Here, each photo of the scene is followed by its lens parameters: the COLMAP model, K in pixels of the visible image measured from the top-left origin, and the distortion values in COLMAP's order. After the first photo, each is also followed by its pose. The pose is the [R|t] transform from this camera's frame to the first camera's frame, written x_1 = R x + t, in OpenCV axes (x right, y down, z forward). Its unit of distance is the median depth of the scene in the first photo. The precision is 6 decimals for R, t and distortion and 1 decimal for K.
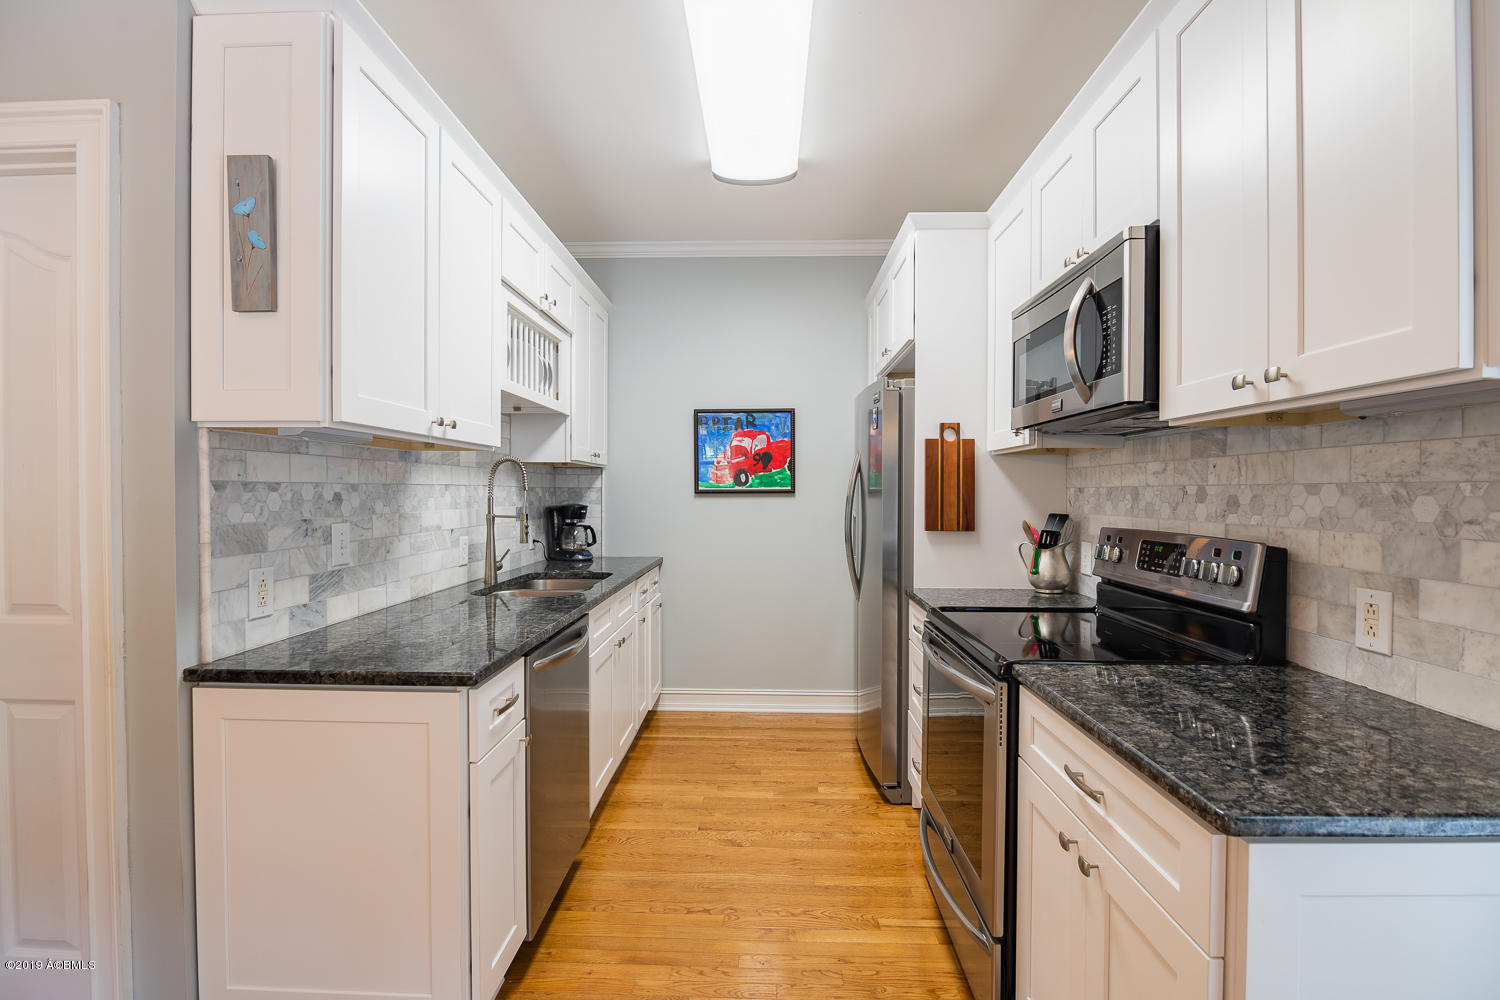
lens RADIAL K [[684.8, 0, 744.8], [0, 684.8, 497.1], [0, 0, 1]] dist [-0.010374, -0.000250]
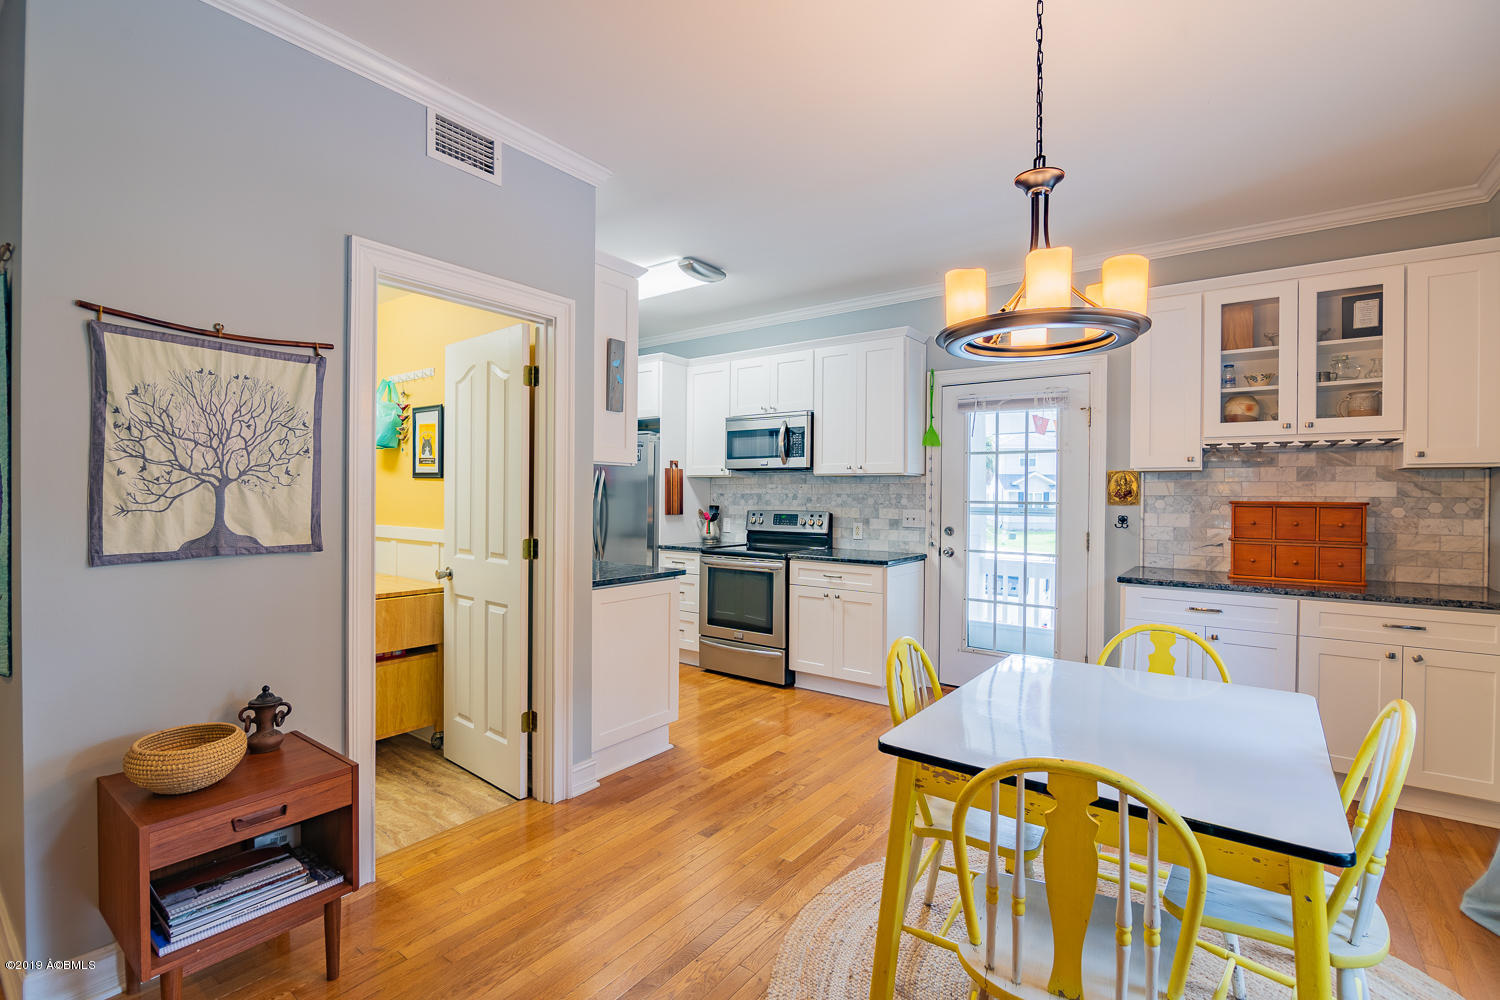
lens RADIAL K [[684.8, 0, 742.5], [0, 684.8, 499.3], [0, 0, 1]] dist [-0.010374, -0.000250]
pose [[0.568890, -0.000448, 0.822414, -2.148784], [0.000330, 1.000000, 0.000317, 0.005281], [-0.822414, 0.000091, 0.568890, -0.529162]]
